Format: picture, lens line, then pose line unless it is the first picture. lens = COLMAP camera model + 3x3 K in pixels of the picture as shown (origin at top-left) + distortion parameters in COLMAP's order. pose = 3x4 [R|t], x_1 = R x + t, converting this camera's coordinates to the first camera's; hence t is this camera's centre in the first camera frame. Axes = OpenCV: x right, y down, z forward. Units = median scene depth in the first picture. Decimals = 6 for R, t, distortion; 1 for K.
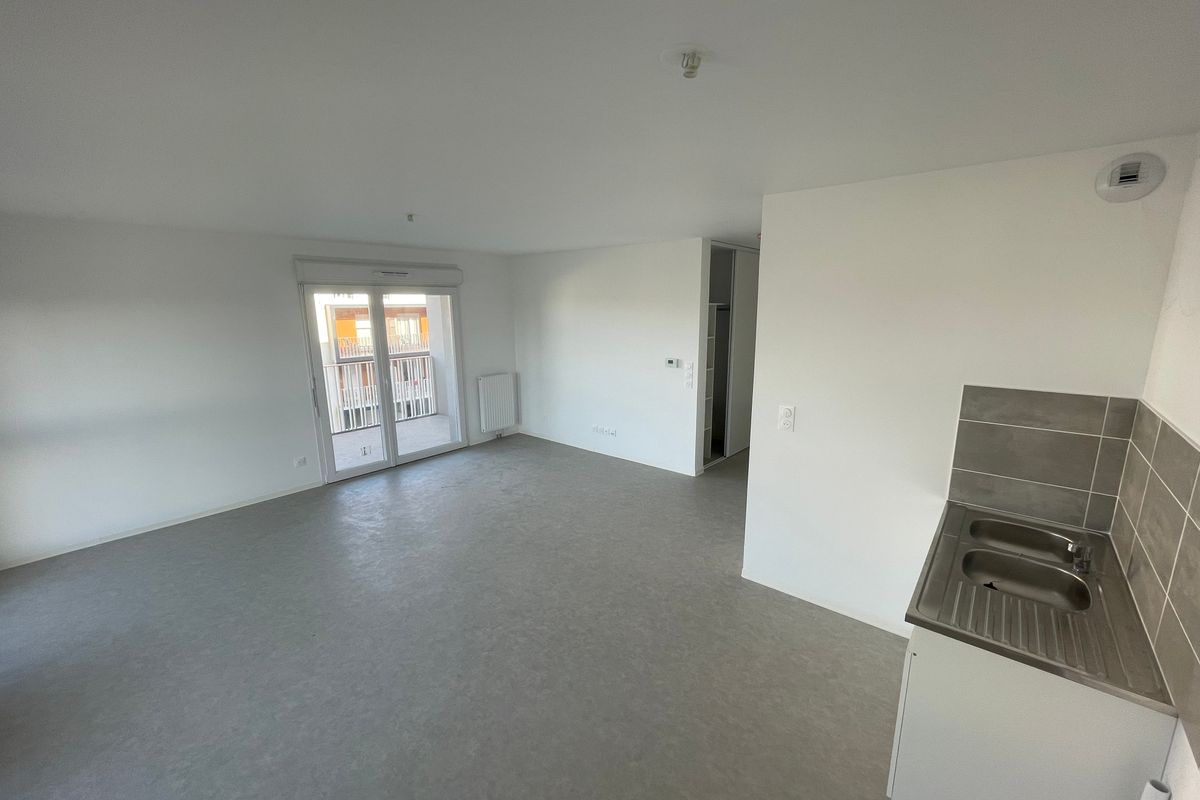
lens RADIAL K [[480.2, 0, 600.0], [0, 480.2, 400.0], [0, 0, 1]] dist [0.029379, -0.000002]
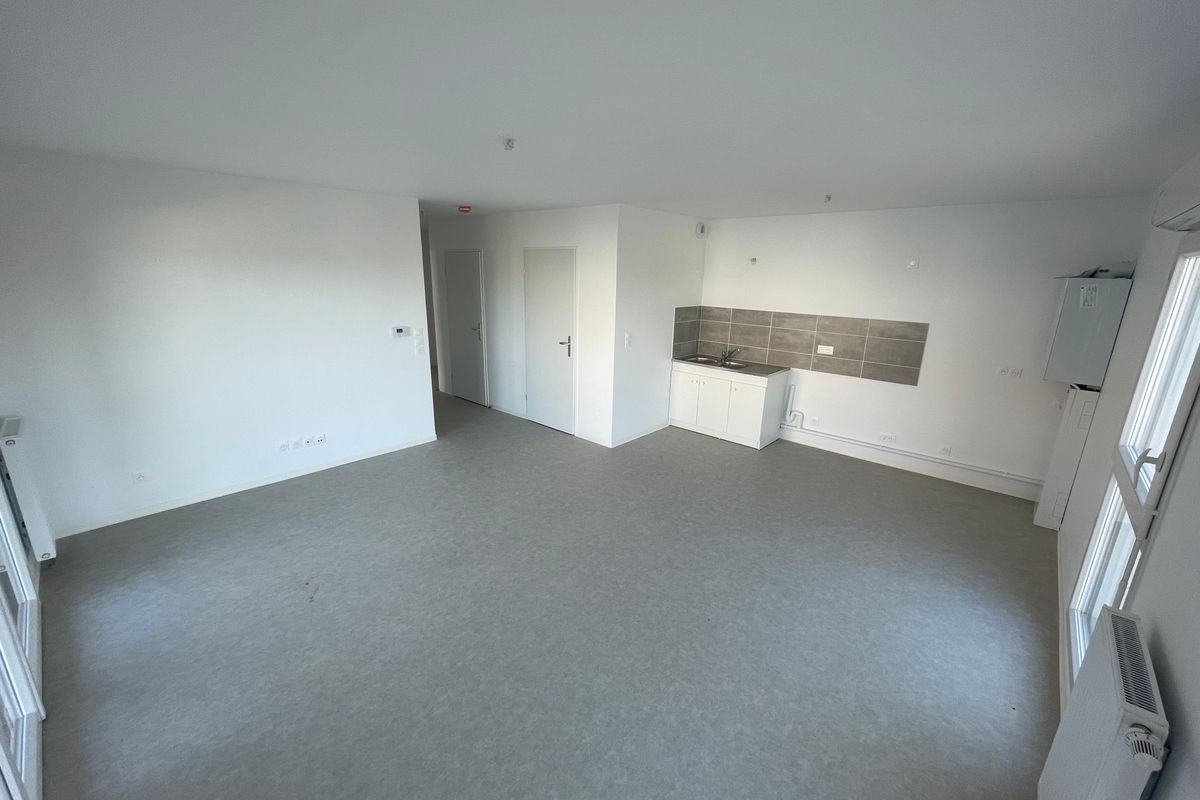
lens RADIAL K [[496.7, 0, 590.3], [0, 496.7, 406.2], [0, 0, 1]] dist [-0.001050, -0.000351]
pose [[0.043531, -0.258630, 0.964995, -0.887920], [0.177965, 0.952470, 0.247245, -0.125867], [-0.983073, 0.160973, 0.087489, 0.658582]]
